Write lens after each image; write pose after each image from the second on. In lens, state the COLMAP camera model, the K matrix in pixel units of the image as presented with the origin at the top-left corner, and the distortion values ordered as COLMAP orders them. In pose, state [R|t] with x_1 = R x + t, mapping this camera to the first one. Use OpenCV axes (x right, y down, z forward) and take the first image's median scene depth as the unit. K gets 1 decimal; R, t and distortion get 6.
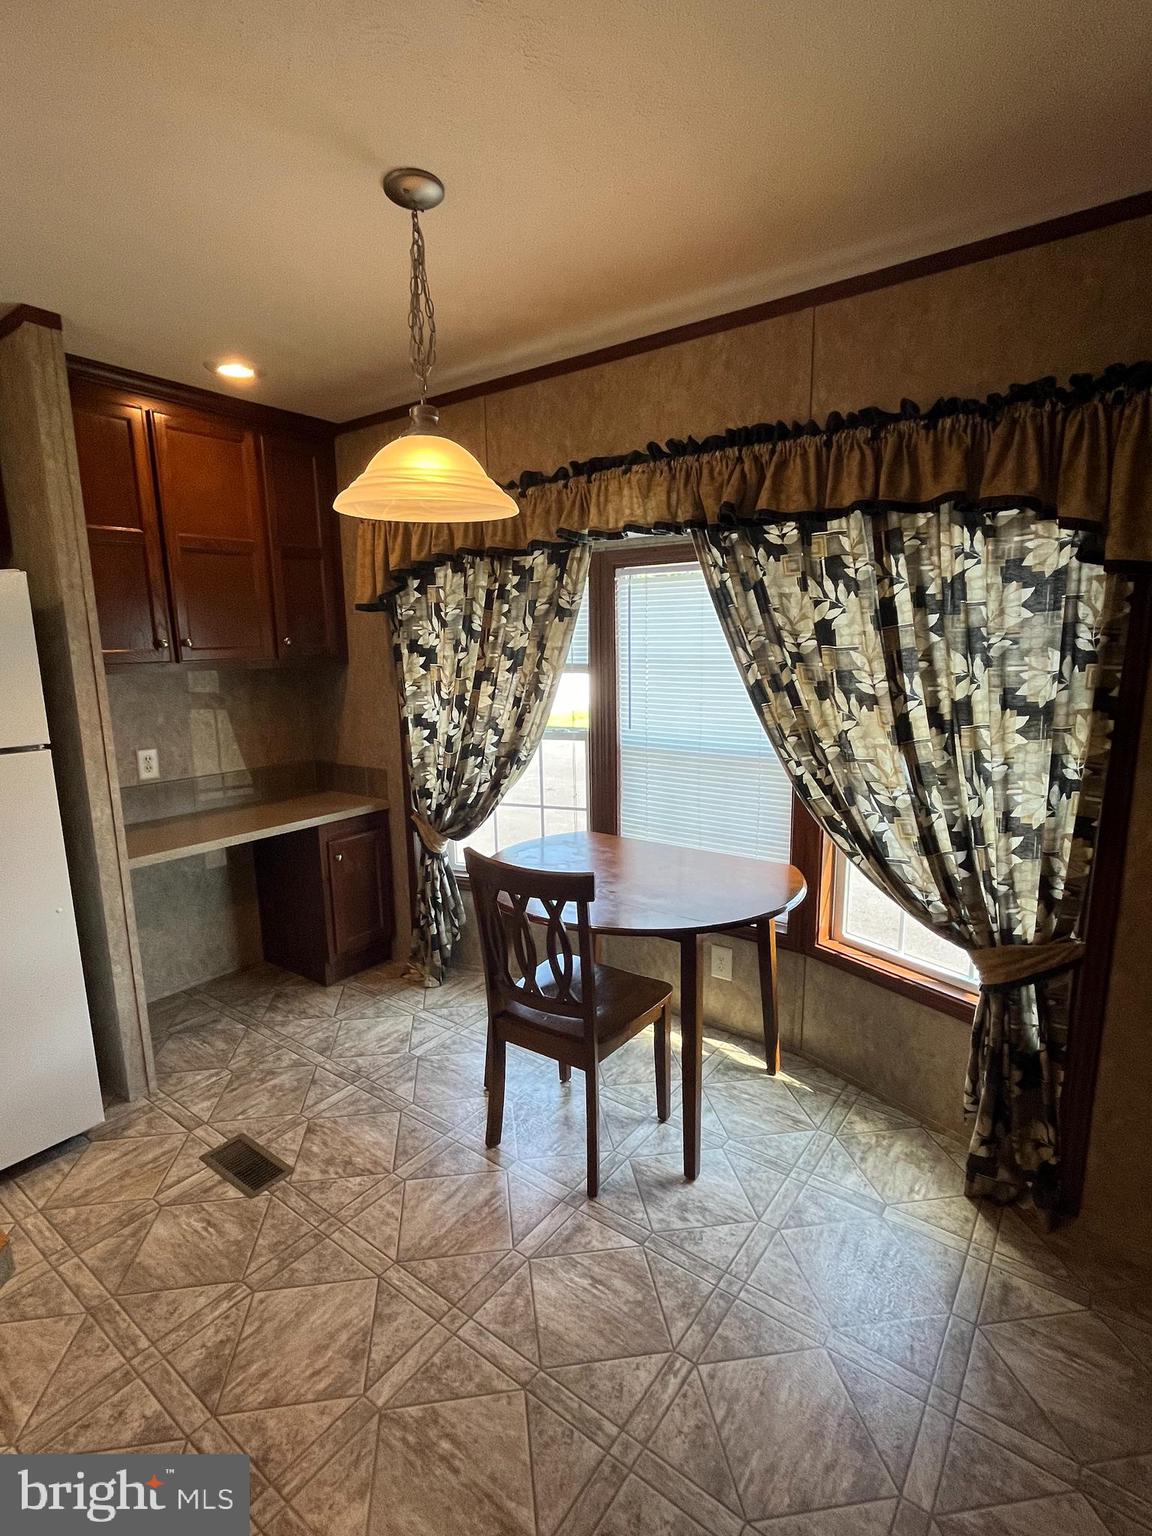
lens RADIAL K [[739.7, 0, 569.2], [0, 739.7, 772.7], [0, 0, 1]] dist [0.000402, -0.000654]
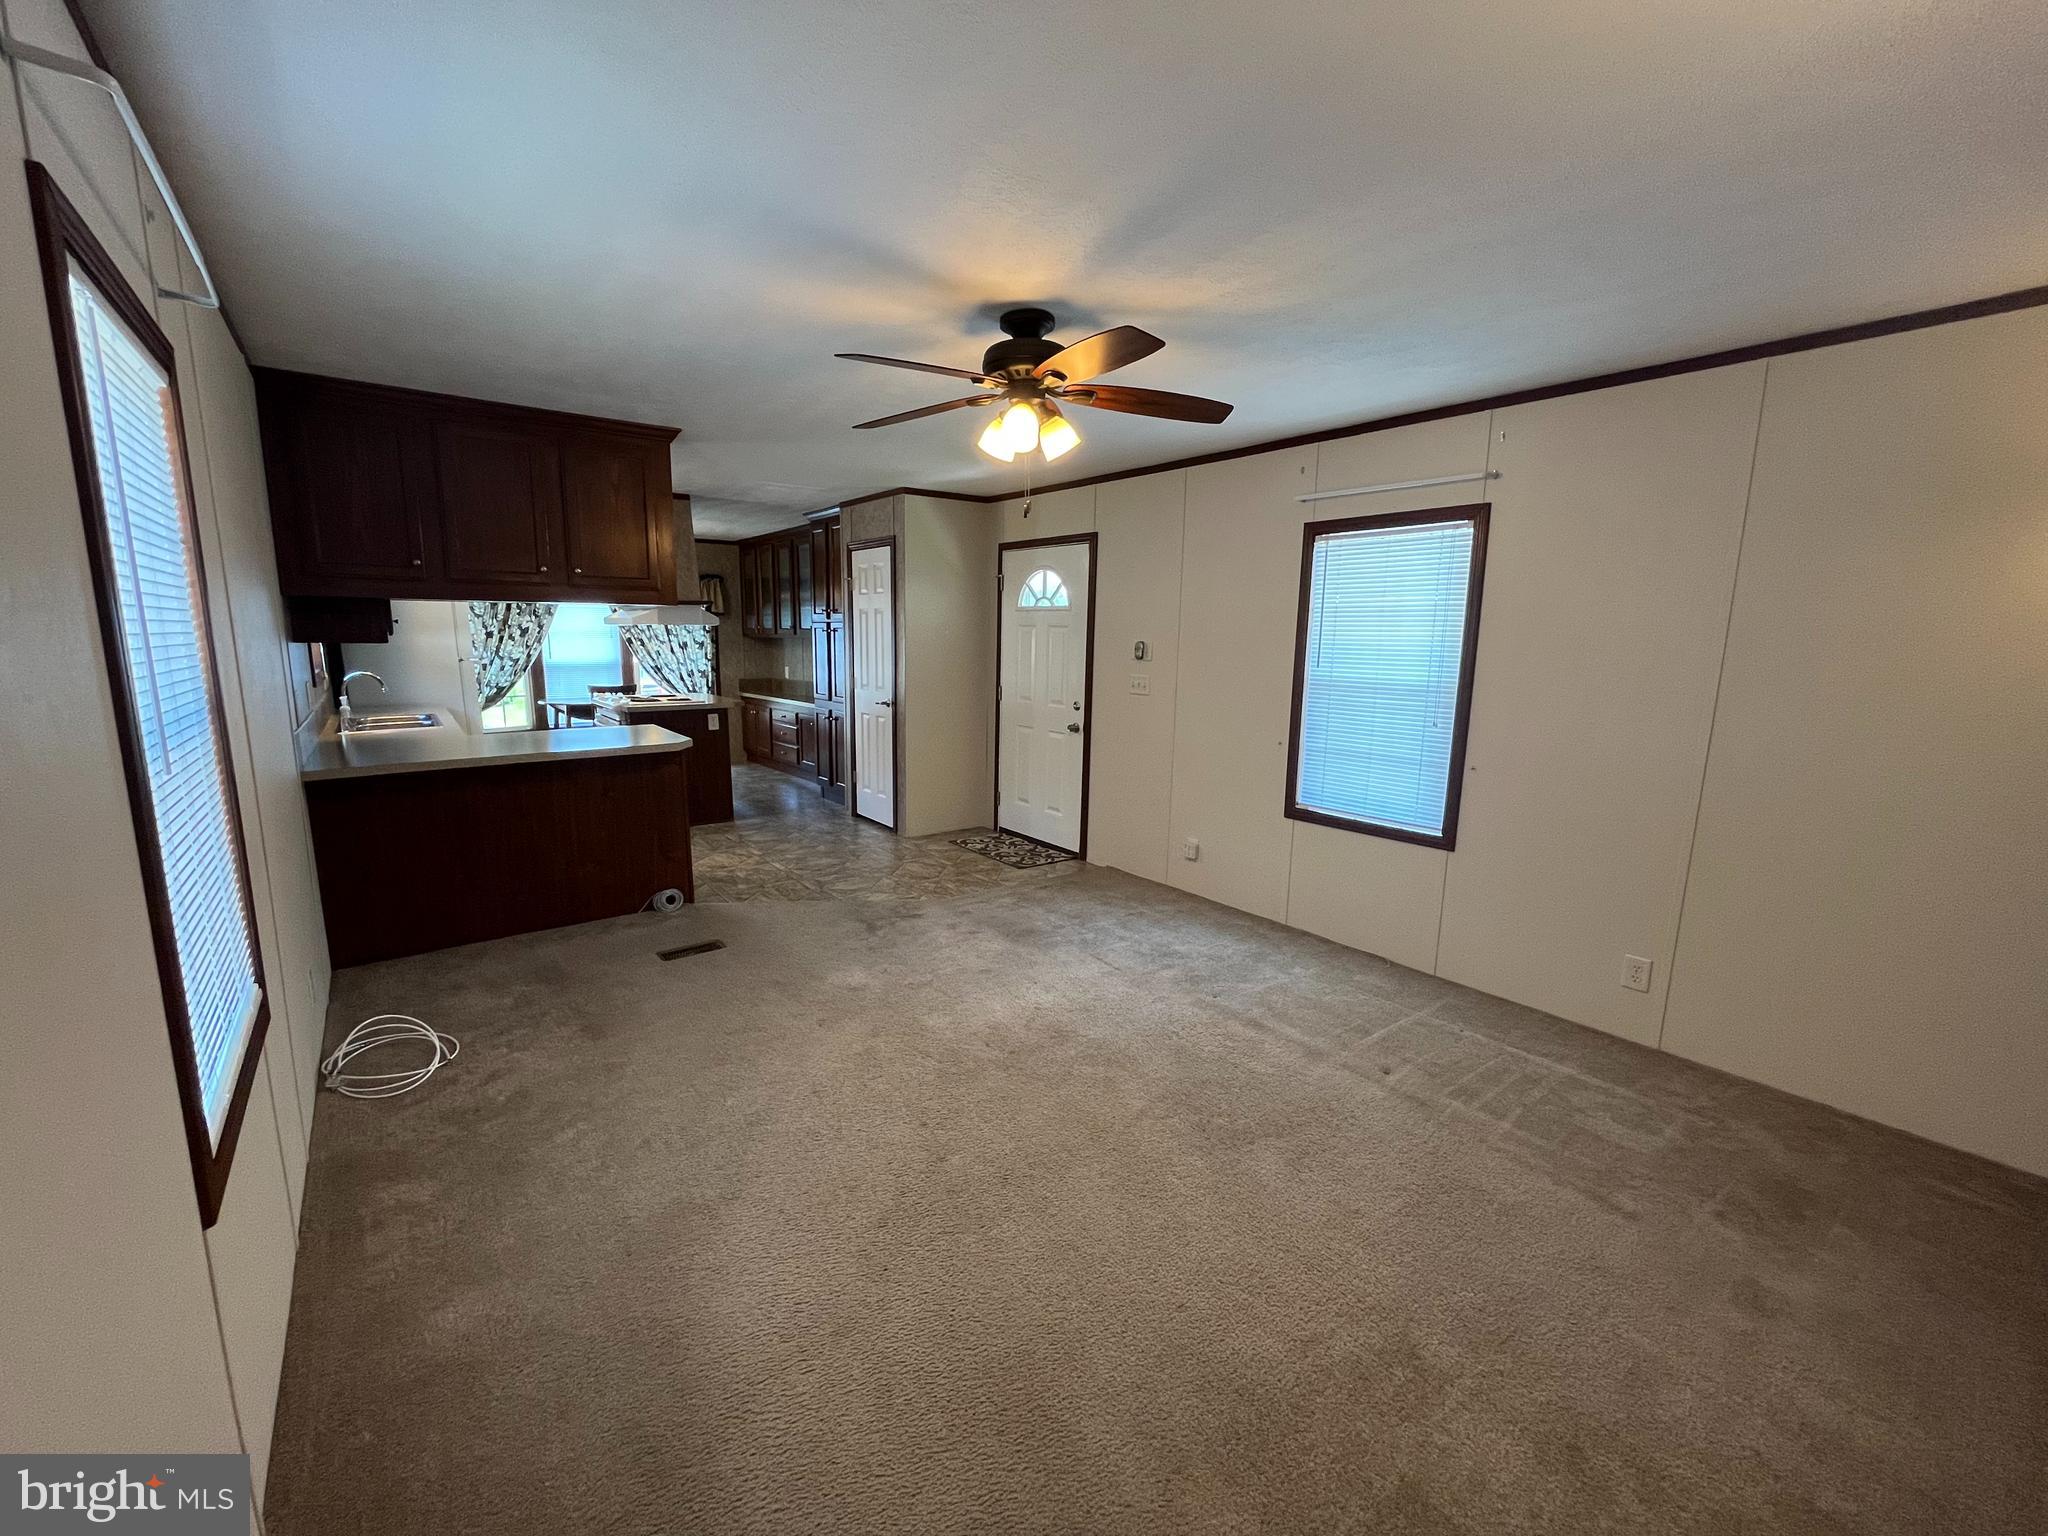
lens RADIAL K [[823.6, 0, 1022.5], [0, 823.6, 772.2], [0, 0, 1]] dist [-0.002288, 0.000270]
pose [[0.265801, -0.146432, 0.952842, -3.277946], [0.154398, 0.982104, 0.107859, 0.392756], [-0.951584, 0.118448, 0.283653, -1.918954]]
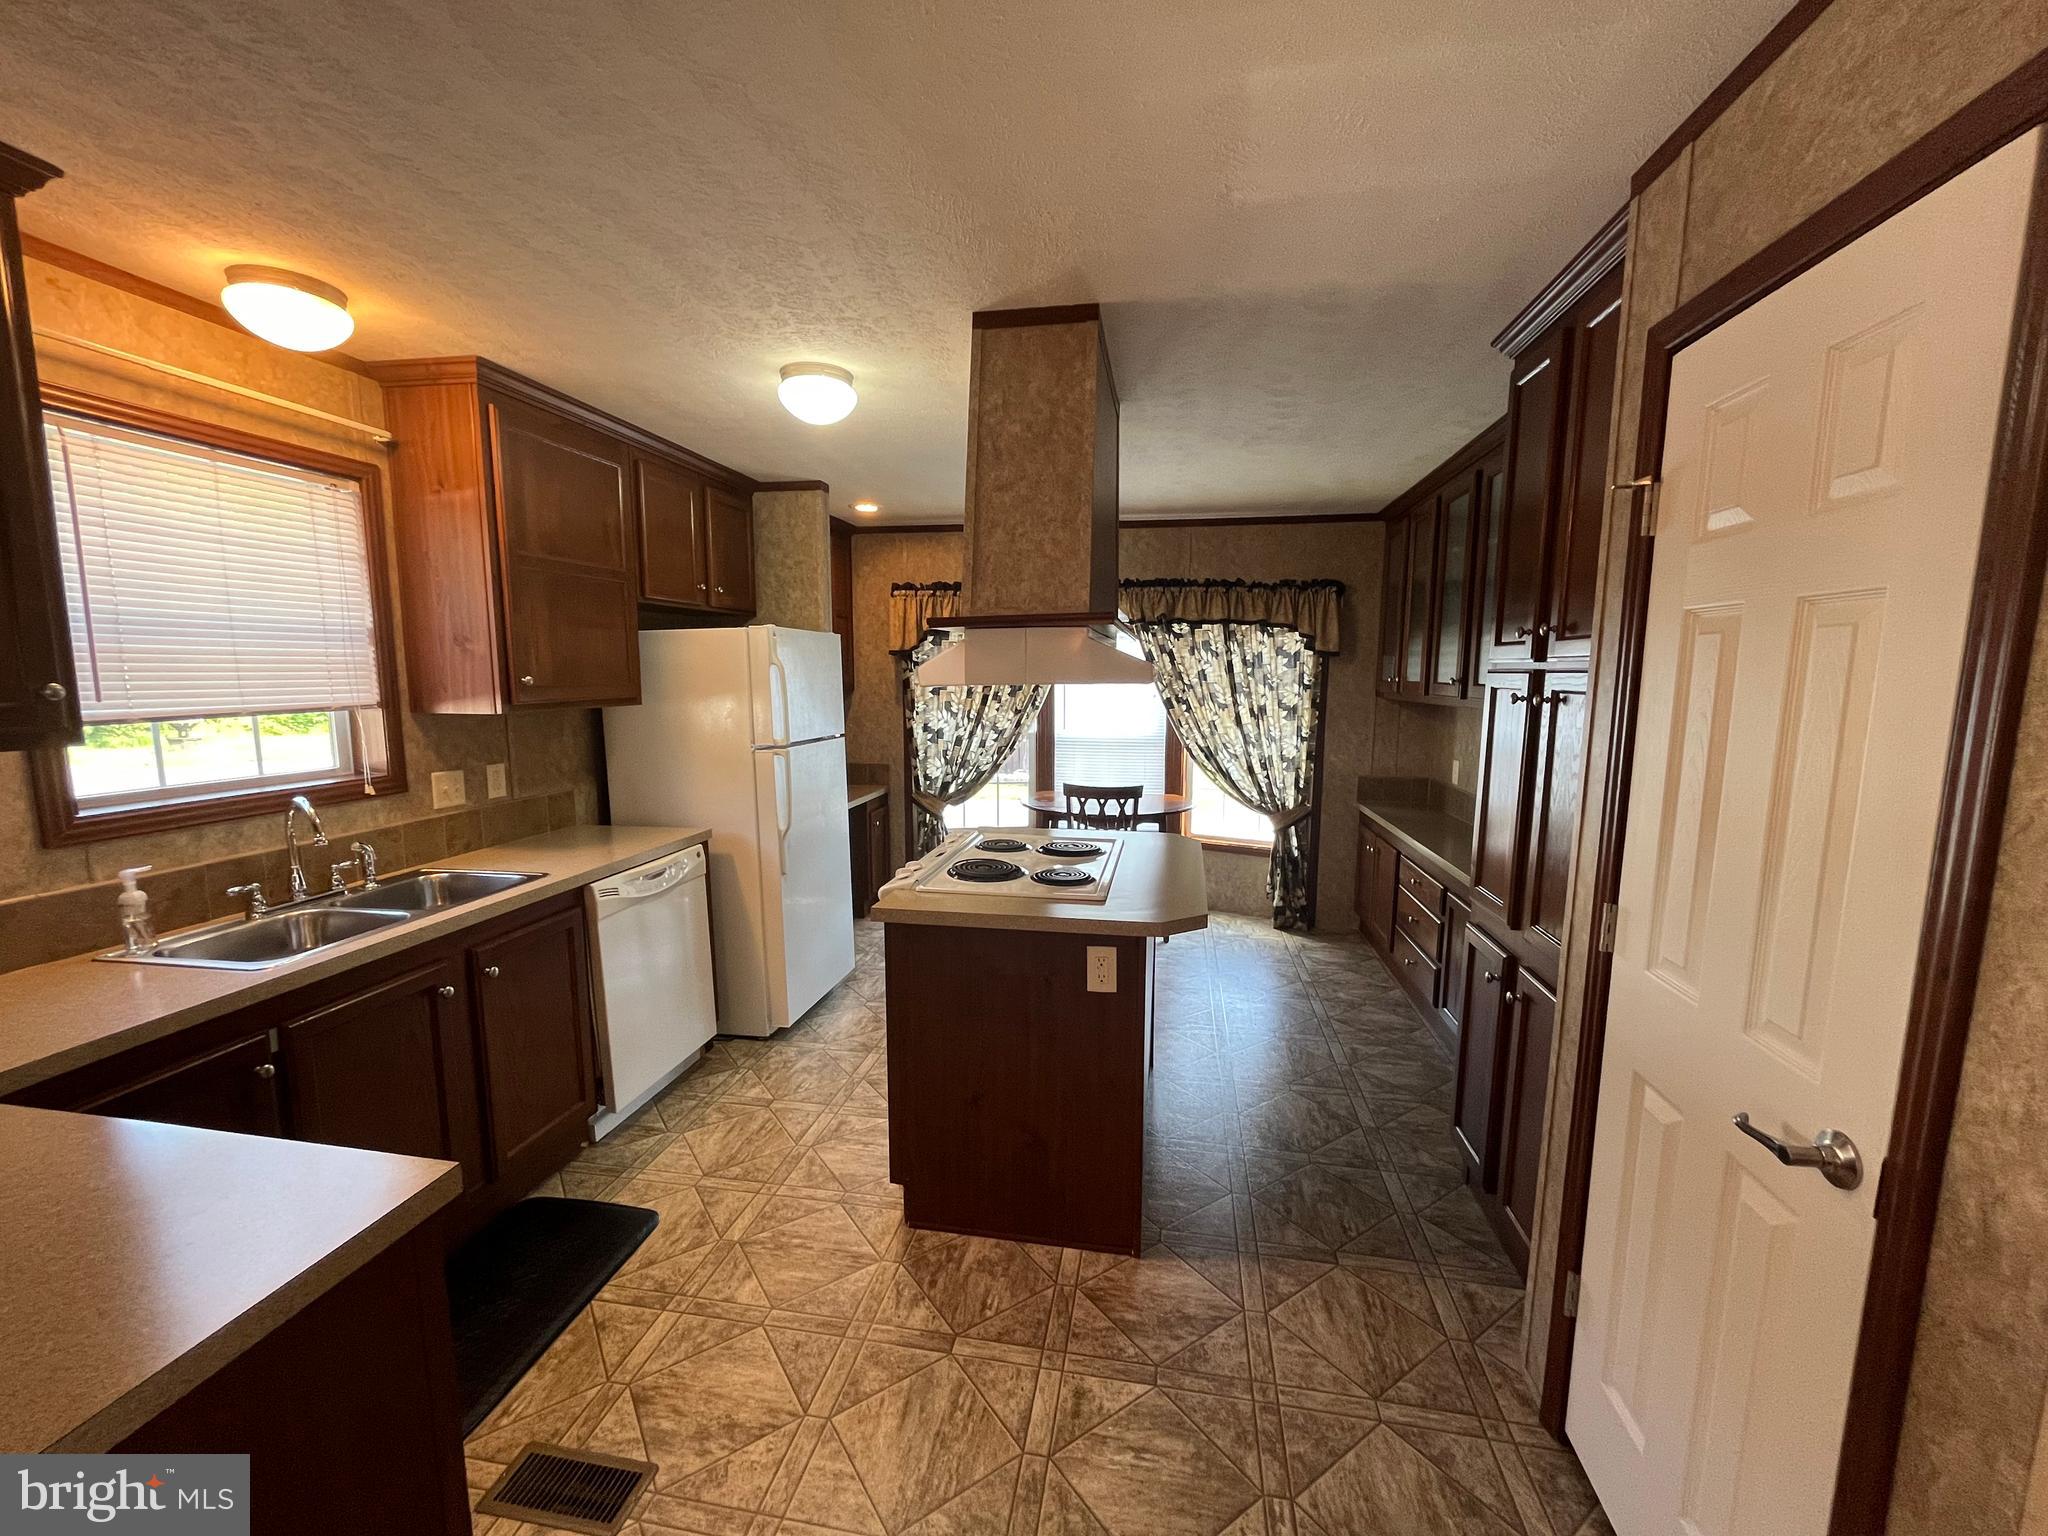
lens RADIAL K [[823.6, 0, 1026.9], [0, 823.6, 775.8], [0, 0, 1]] dist [-0.002288, 0.000270]
pose [[0.891914, -0.043301, 0.450128, -1.206927], [0.066201, 0.997183, -0.035250, 0.153480], [-0.447334, 0.061239, 0.892268, -0.890994]]
